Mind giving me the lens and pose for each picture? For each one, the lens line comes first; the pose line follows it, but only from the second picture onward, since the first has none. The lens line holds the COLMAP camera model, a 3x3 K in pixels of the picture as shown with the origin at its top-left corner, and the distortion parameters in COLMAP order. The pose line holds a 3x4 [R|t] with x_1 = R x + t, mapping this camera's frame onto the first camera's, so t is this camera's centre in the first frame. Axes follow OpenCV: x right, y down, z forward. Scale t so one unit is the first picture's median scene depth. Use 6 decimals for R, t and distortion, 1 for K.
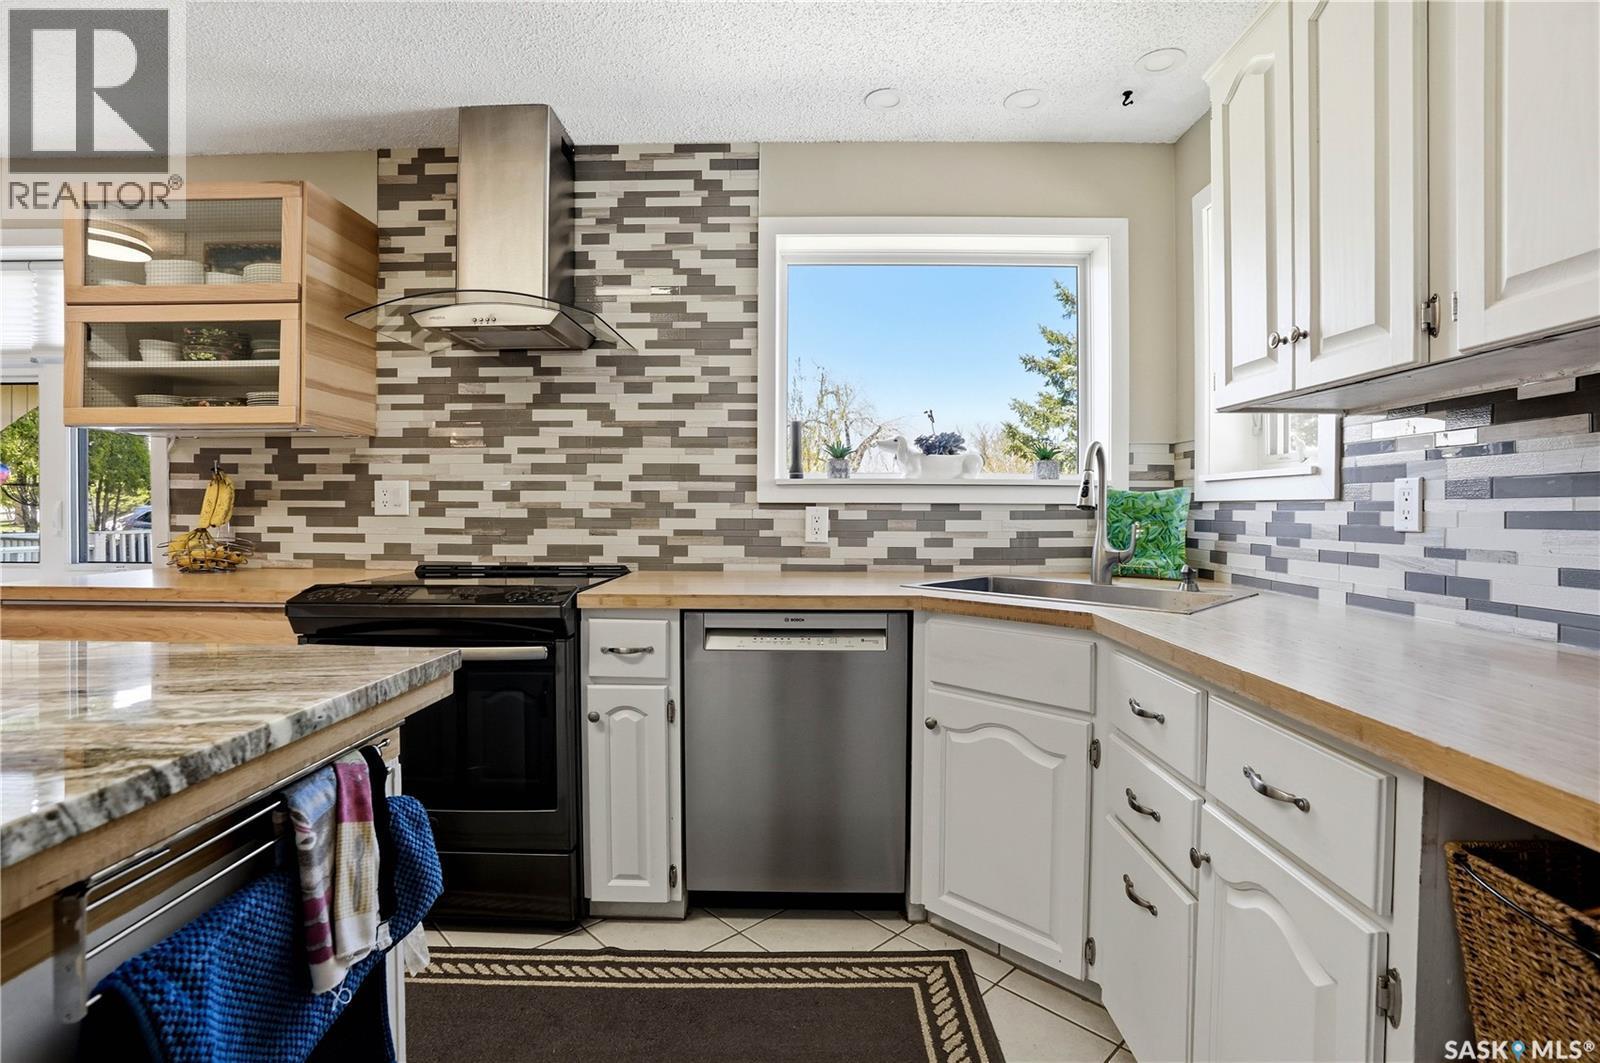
lens RADIAL K [[754.3, 0, 803.1], [0, 754.3, 513.4], [0, 0, 1]] dist [-0.073482, 0.028123]
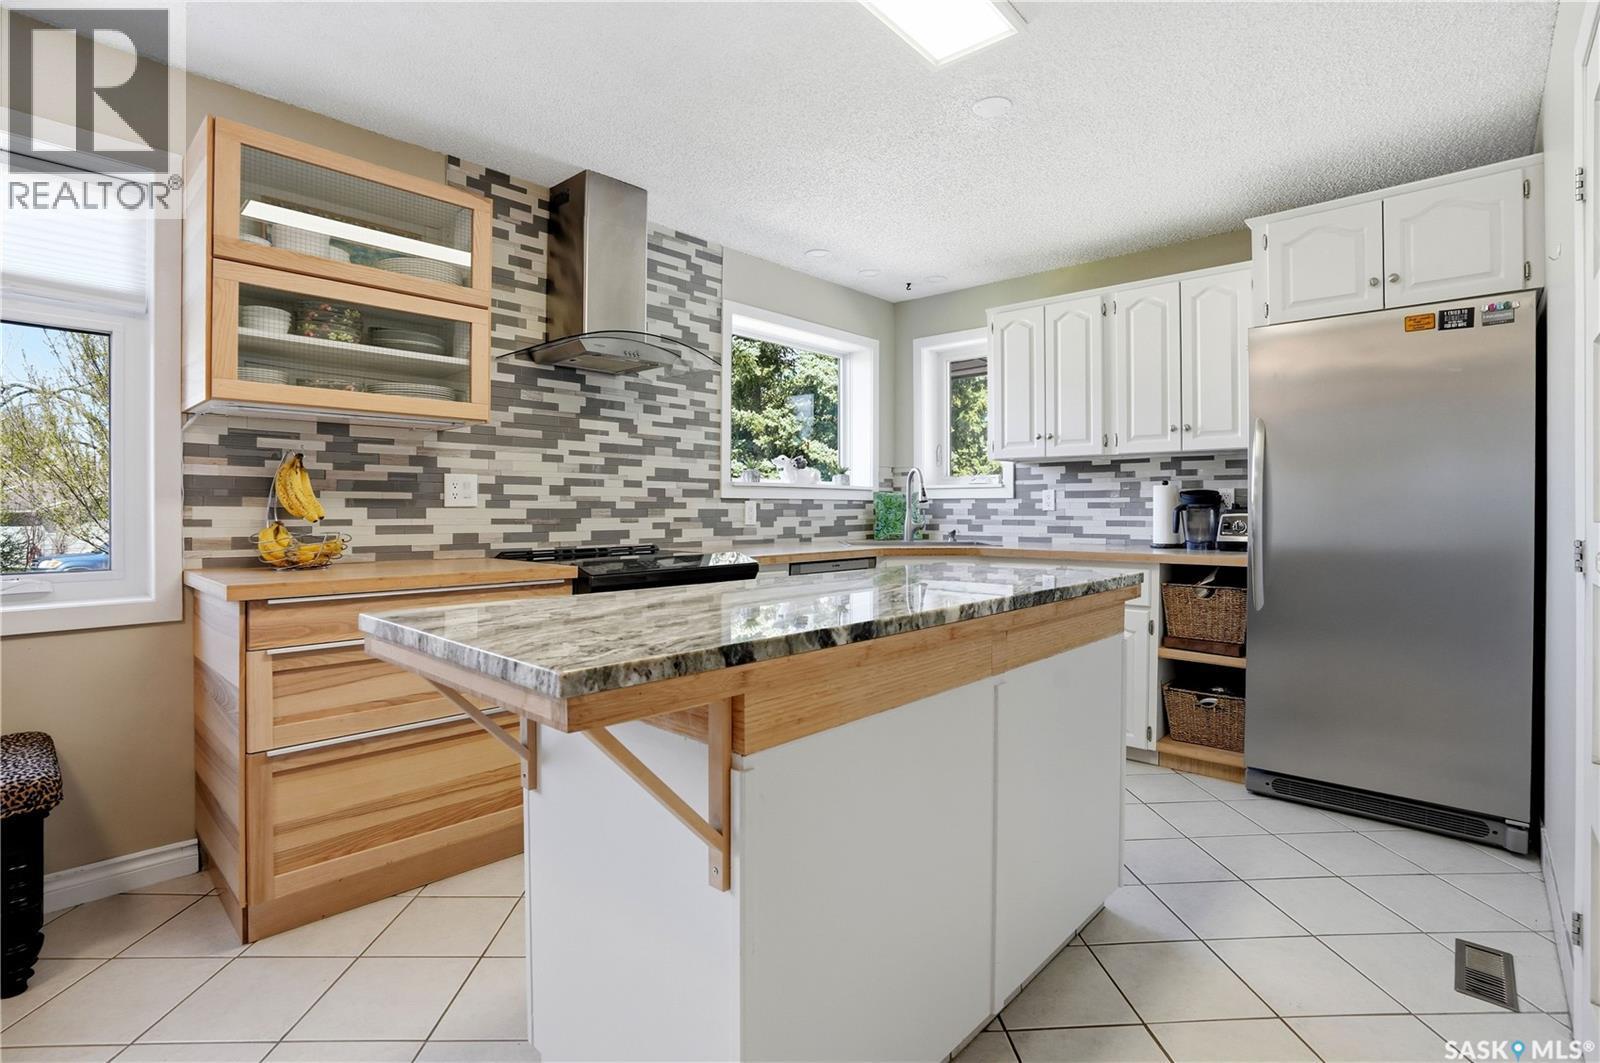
lens RADIAL K [[754.3, 0, 803.1], [0, 754.3, 513.4], [0, 0, 1]] dist [-0.073482, 0.028123]
pose [[0.664662, -0.006531, 0.747116, -1.026357], [0.008563, 0.999963, 0.001124, 0.014783], [-0.747095, 0.005651, 0.664693, -0.069725]]
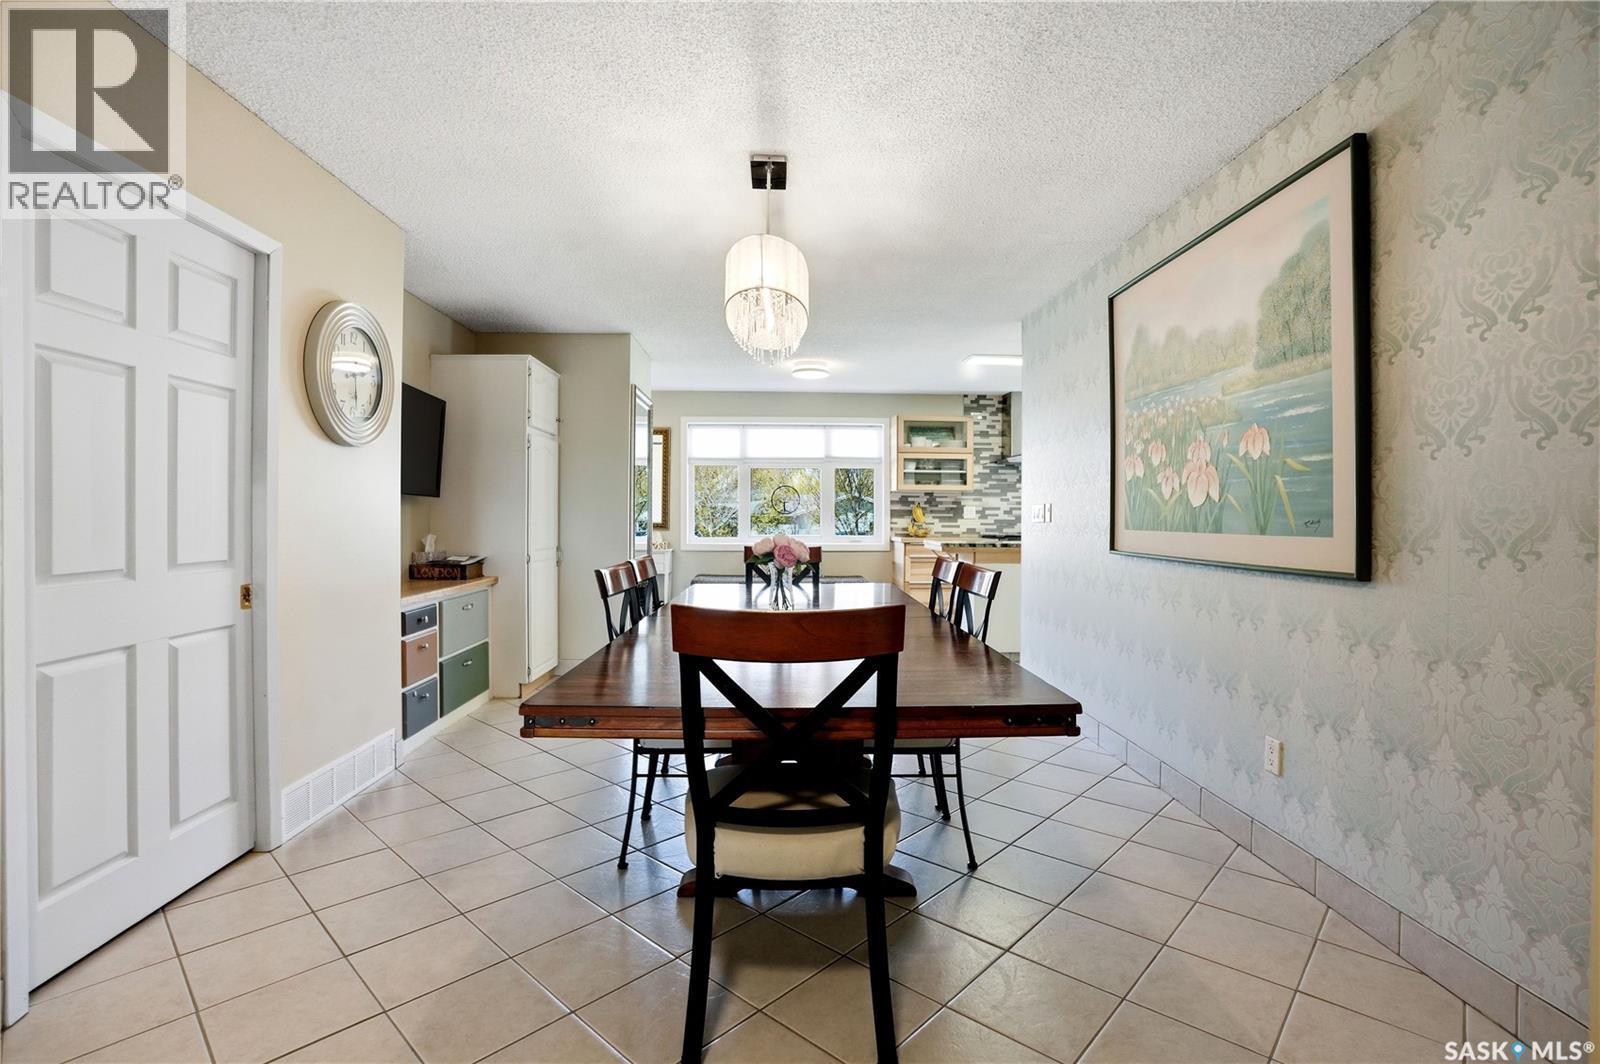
lens RADIAL K [[754.3, 0, 803.1], [0, 754.3, 513.9], [0, 0, 1]] dist [-0.073482, 0.028123]
pose [[0.998569, 0.001571, 0.053456, -1.389041], [-0.000944, 0.999931, -0.011736, 0.019521], [-0.053470, 0.011669, 0.998501, -1.986589]]
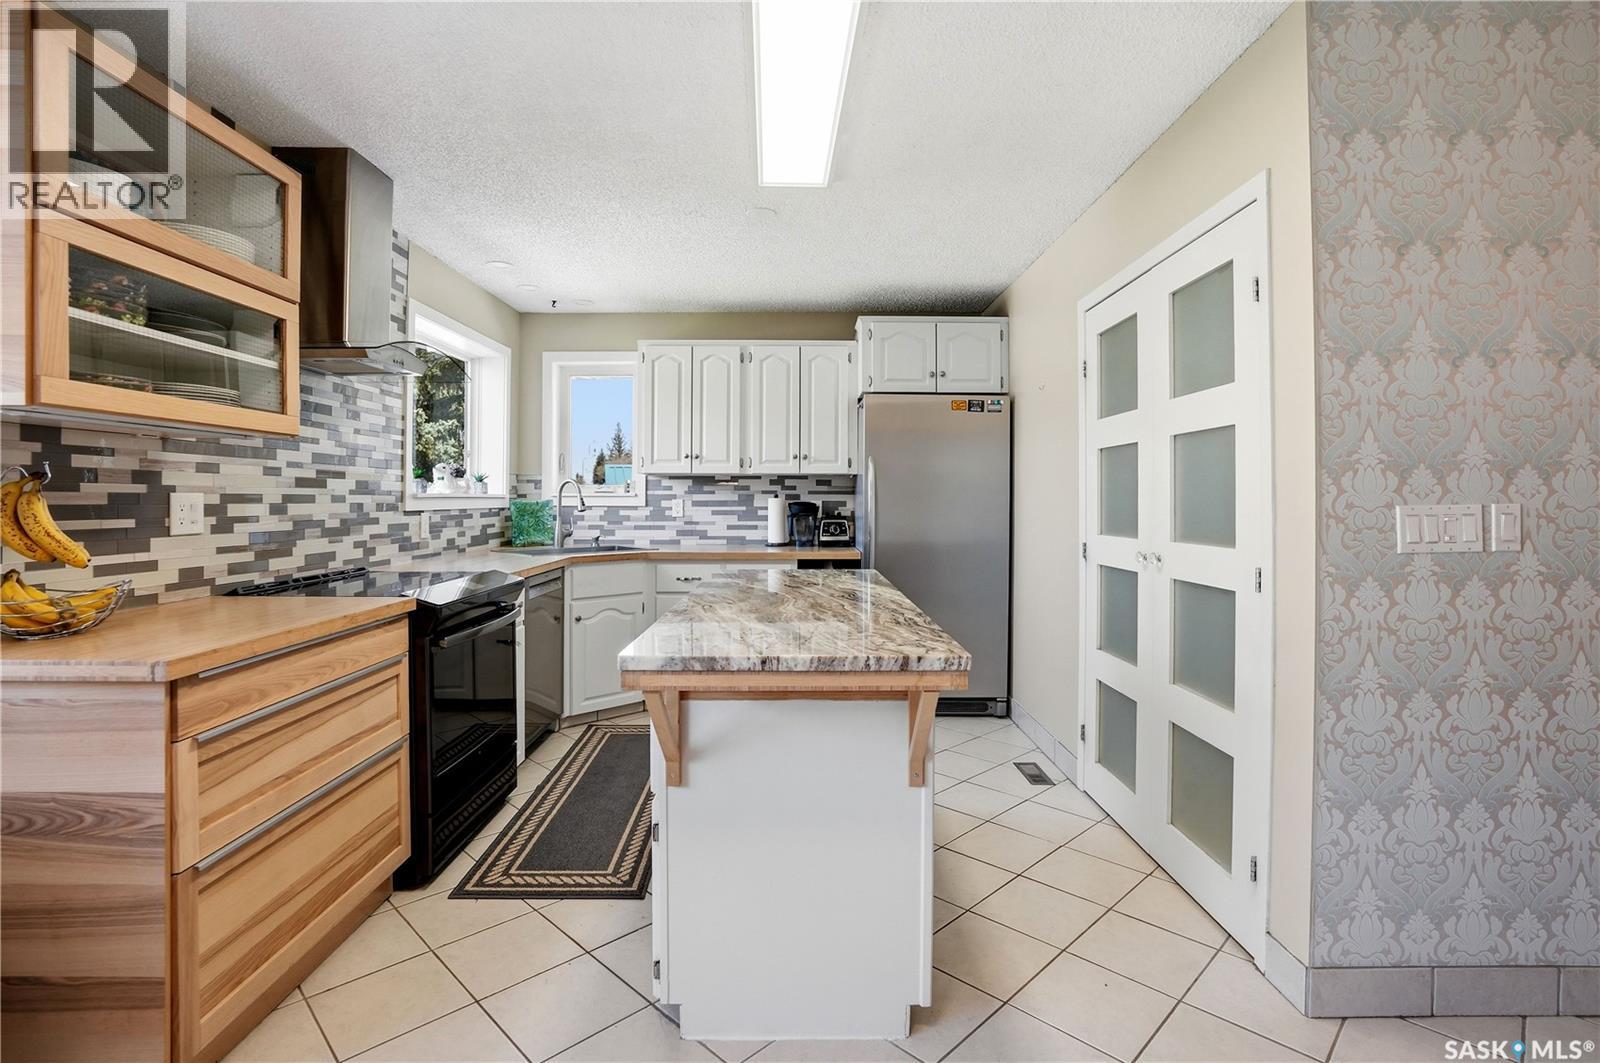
lens RADIAL K [[770.2, 0, 798.6], [0, 770.2, 500.4], [0, 0, 1]] dist [-0.070456, 0.030086]
pose [[-0.019537, -0.006238, 0.999790, -1.410091], [0.008196, 0.999946, 0.006399, -0.035870], [-0.999776, 0.008320, -0.019485, 0.328335]]
